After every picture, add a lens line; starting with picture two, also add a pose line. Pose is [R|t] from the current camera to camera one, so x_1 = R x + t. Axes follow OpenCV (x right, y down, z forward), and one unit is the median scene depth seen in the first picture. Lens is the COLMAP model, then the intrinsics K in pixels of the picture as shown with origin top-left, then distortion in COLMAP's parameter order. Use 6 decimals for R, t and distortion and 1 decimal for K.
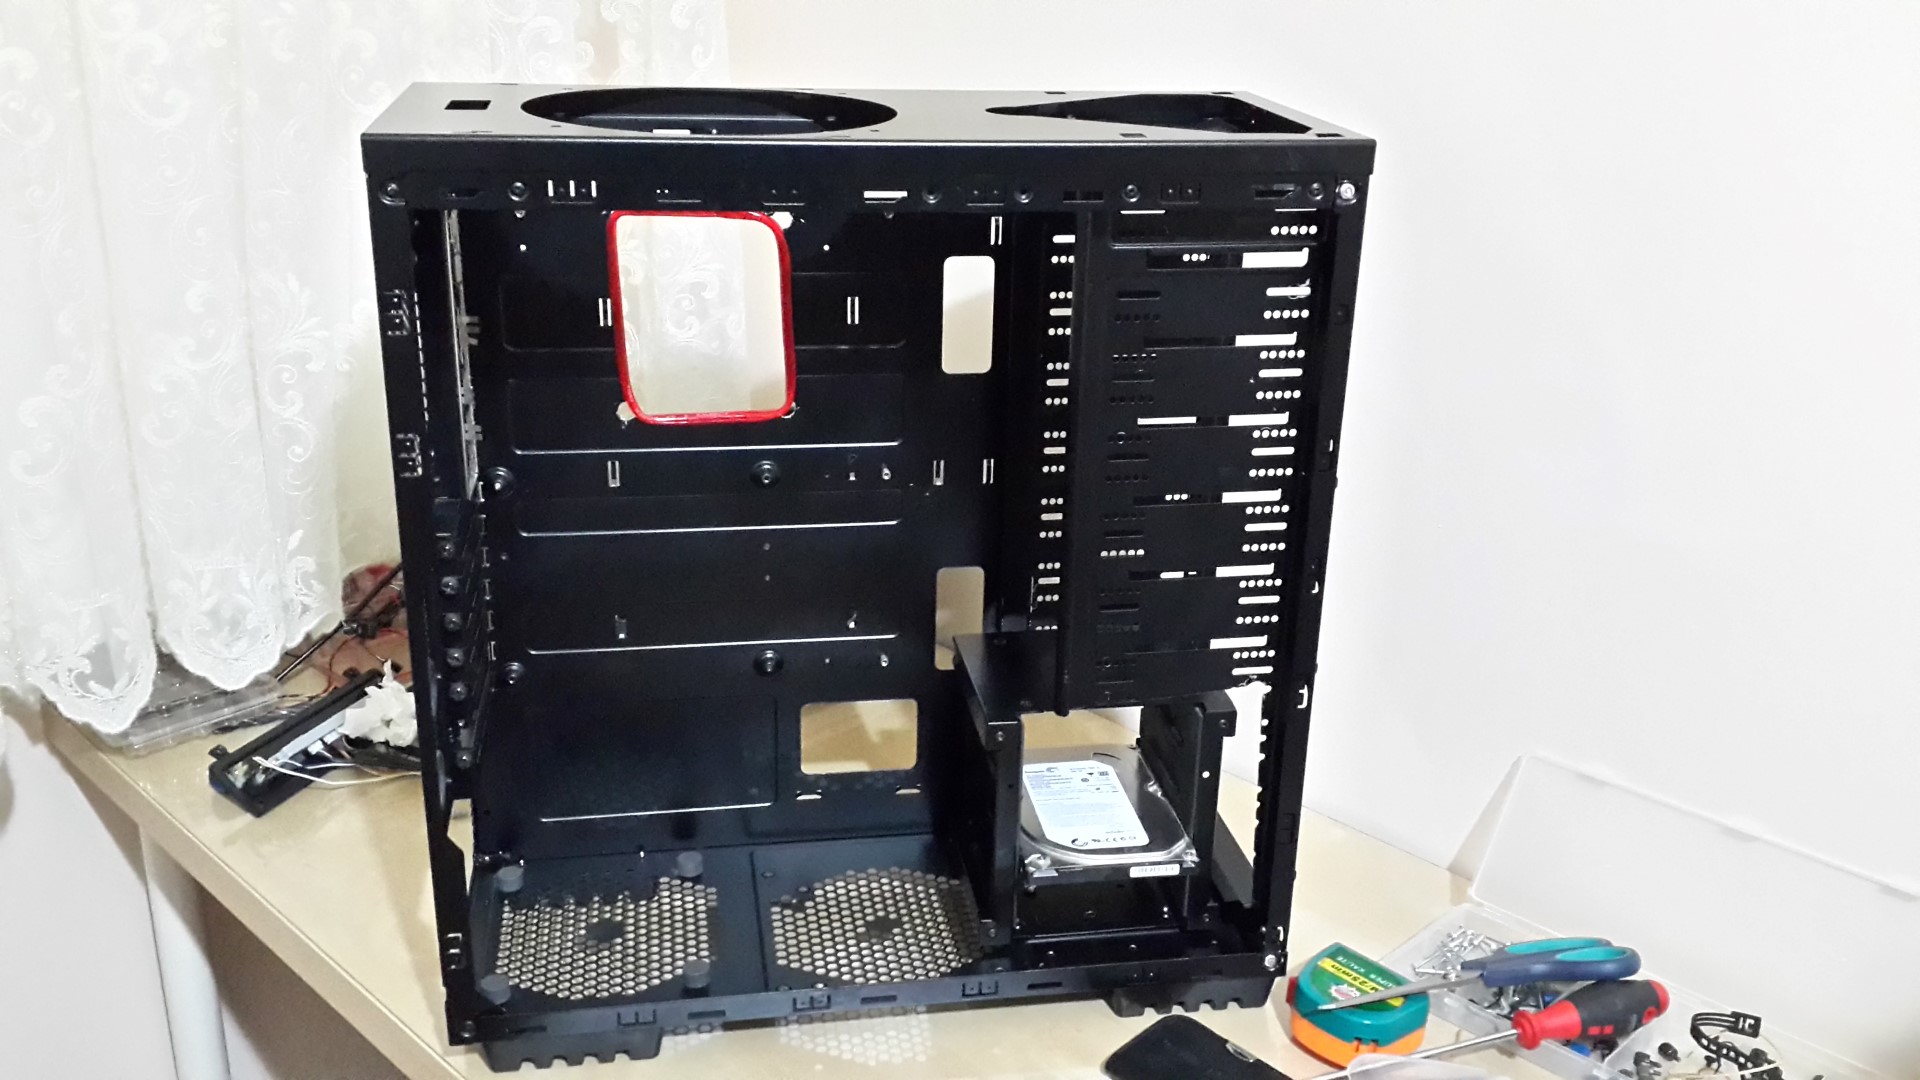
lens RADIAL K [[1776.1, 0, 960.0], [0, 1776.1, 540.0], [0, 0, 1]] dist [-0.002450, -0.112980]
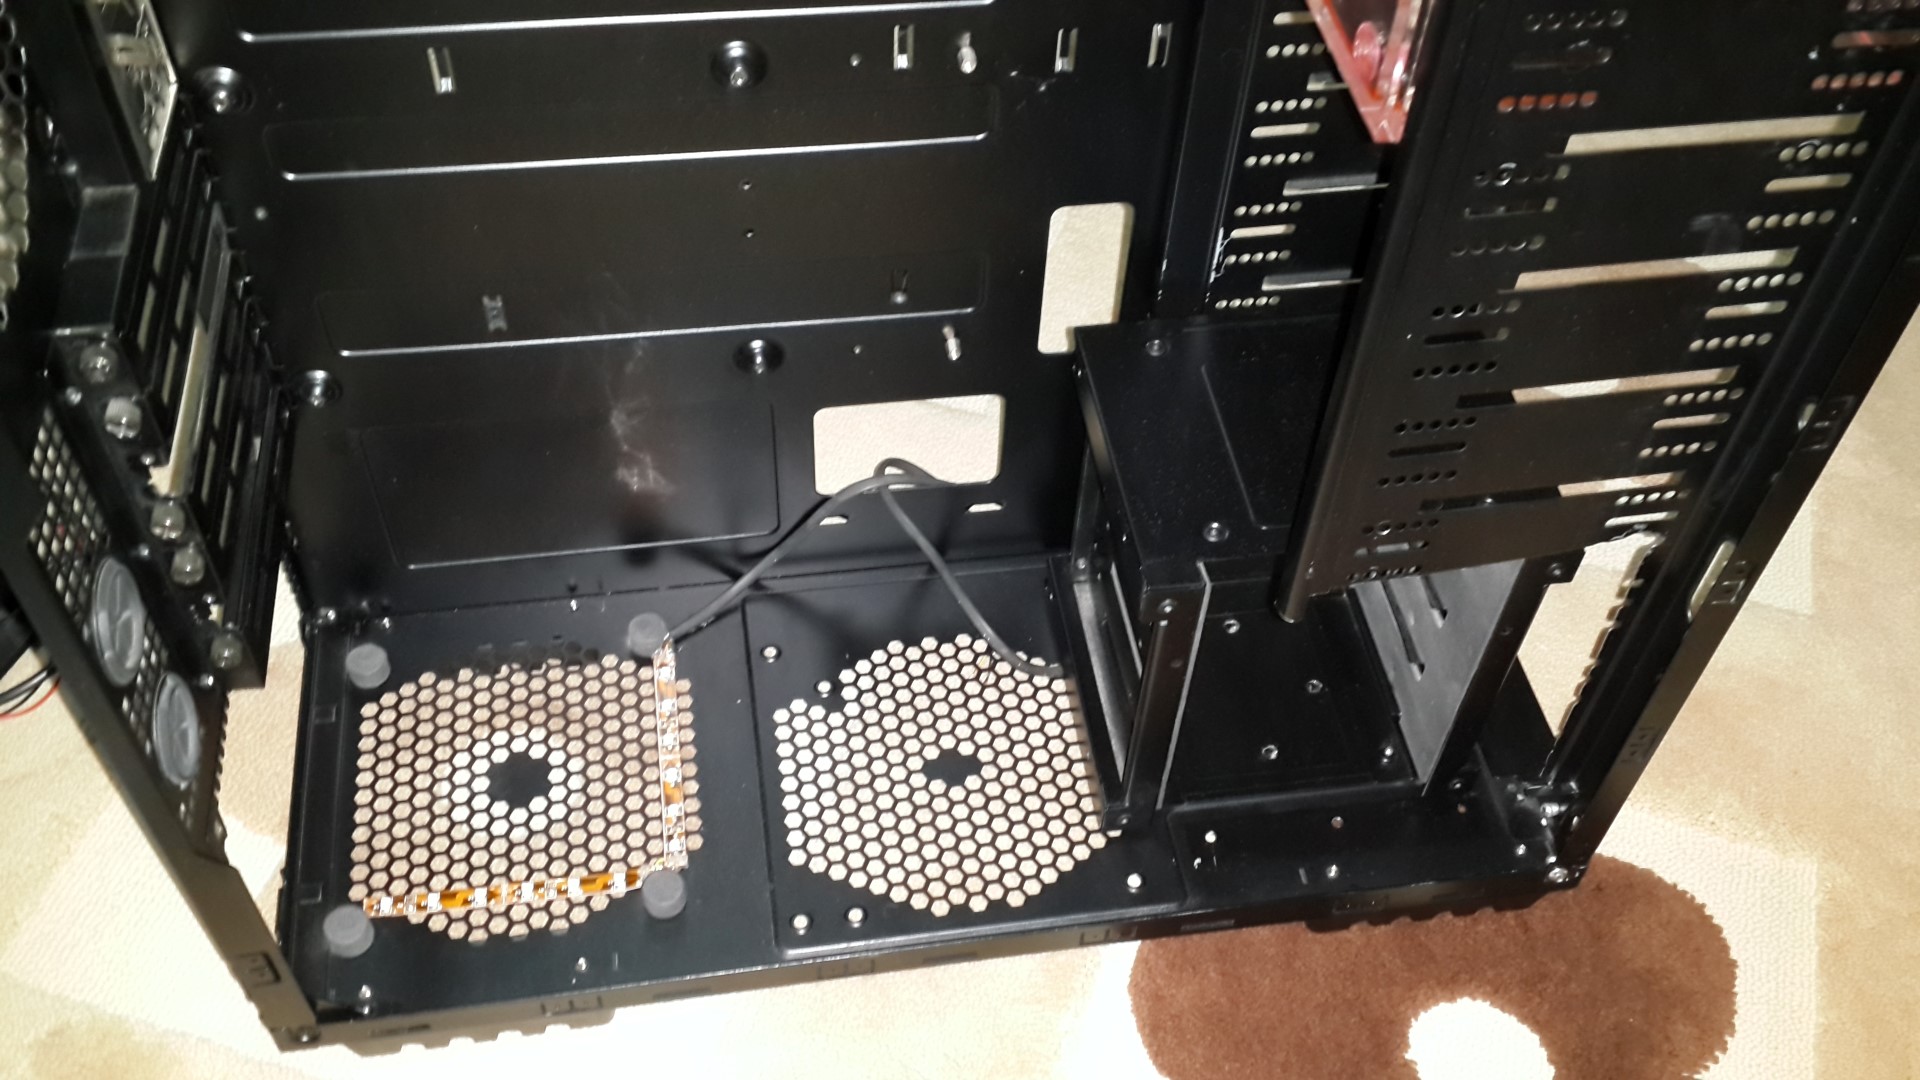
lens RADIAL K [[1776.1, 0, 960.0], [0, 1776.1, 540.0], [0, 0, 1]] dist [-0.002450, -0.112980]
pose [[0.999878, 0.013741, 0.007446, -0.046380], [-0.015627, 0.870271, 0.492325, -0.172942], [0.000285, -0.492382, 0.870379, 0.483519]]
